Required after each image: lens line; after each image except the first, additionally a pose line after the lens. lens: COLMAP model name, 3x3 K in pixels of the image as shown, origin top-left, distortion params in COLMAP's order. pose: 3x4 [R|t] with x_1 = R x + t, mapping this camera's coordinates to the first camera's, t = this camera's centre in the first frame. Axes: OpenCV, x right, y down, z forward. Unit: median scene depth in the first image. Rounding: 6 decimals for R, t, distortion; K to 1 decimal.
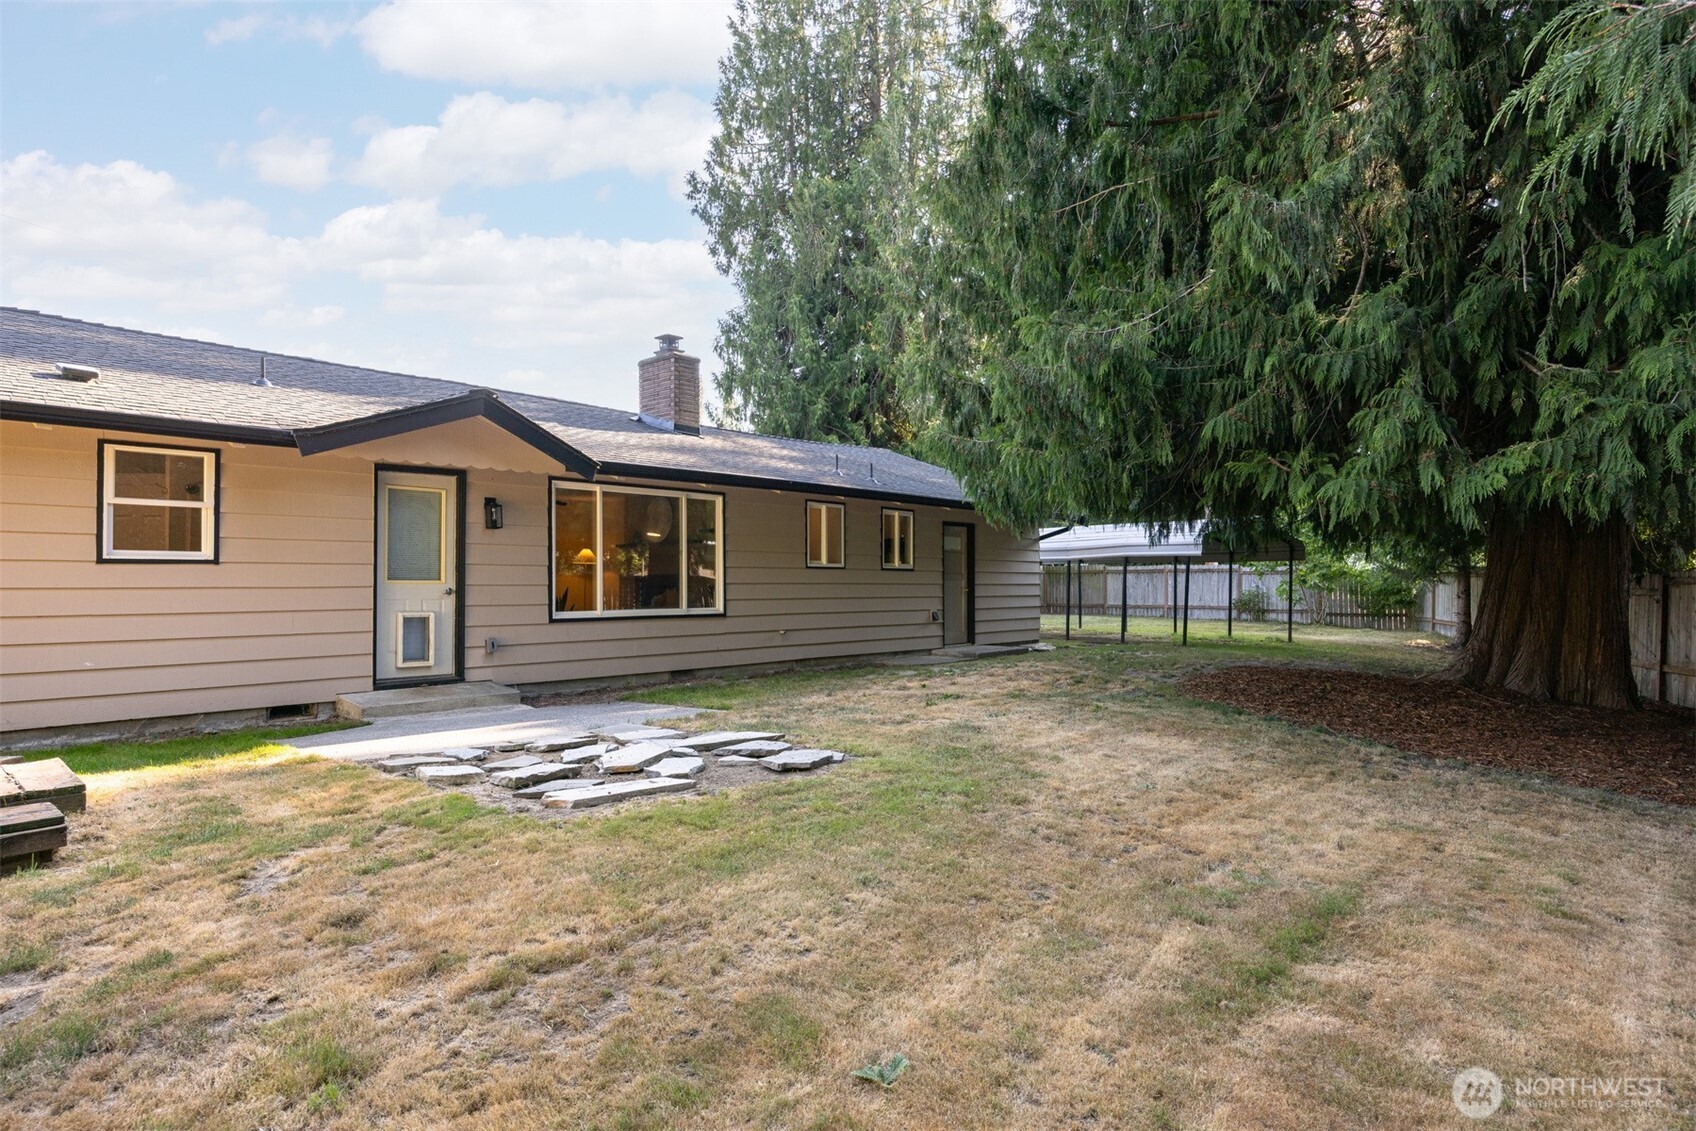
lens RADIAL K [[954.1, 0, 848.6], [0, 954.1, 565.2], [0, 0, 1]] dist [-0.002930, -0.000888]
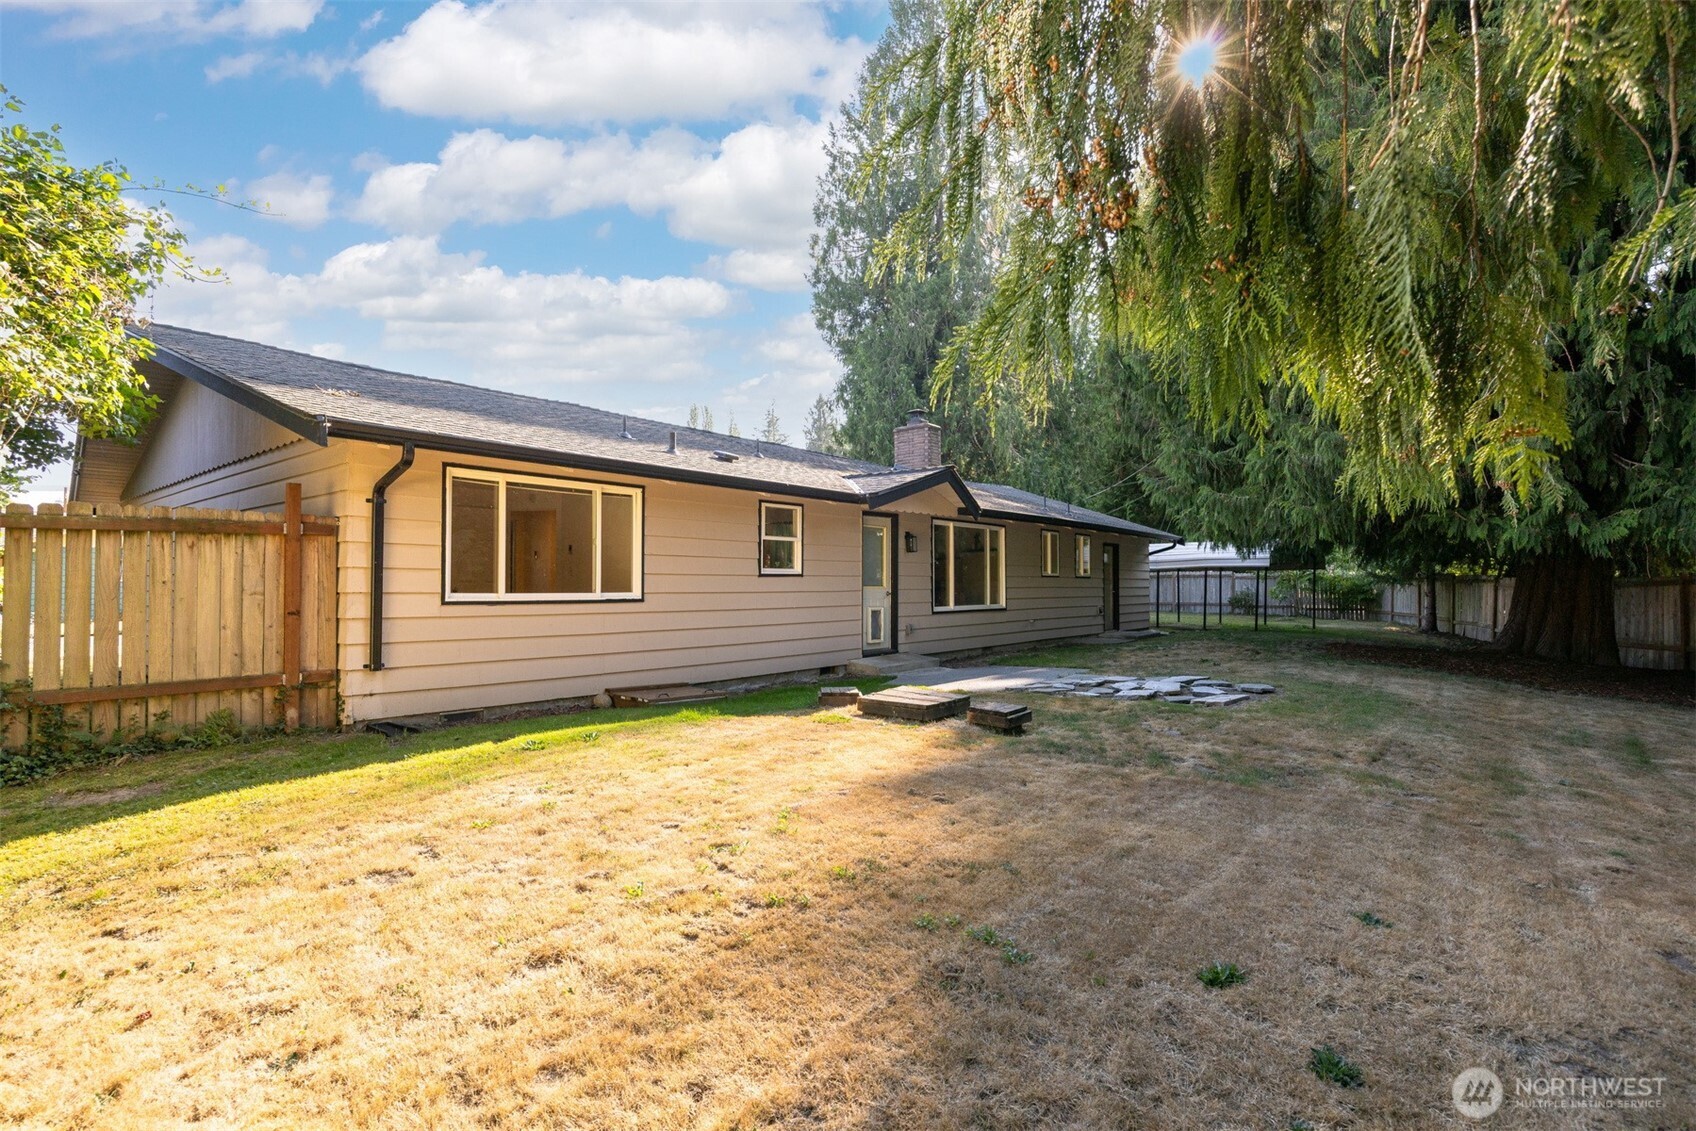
lens RADIAL K [[814.3, 0, 847.4], [0, 814.3, 557.8], [0, 0, 1]] dist [-0.001619, 0.000291]
pose [[0.998902, -0.000580, 0.046852, -0.537993], [0.001274, 0.999890, -0.014799, -0.010324], [-0.046838, 0.014843, 0.998792, -0.294530]]
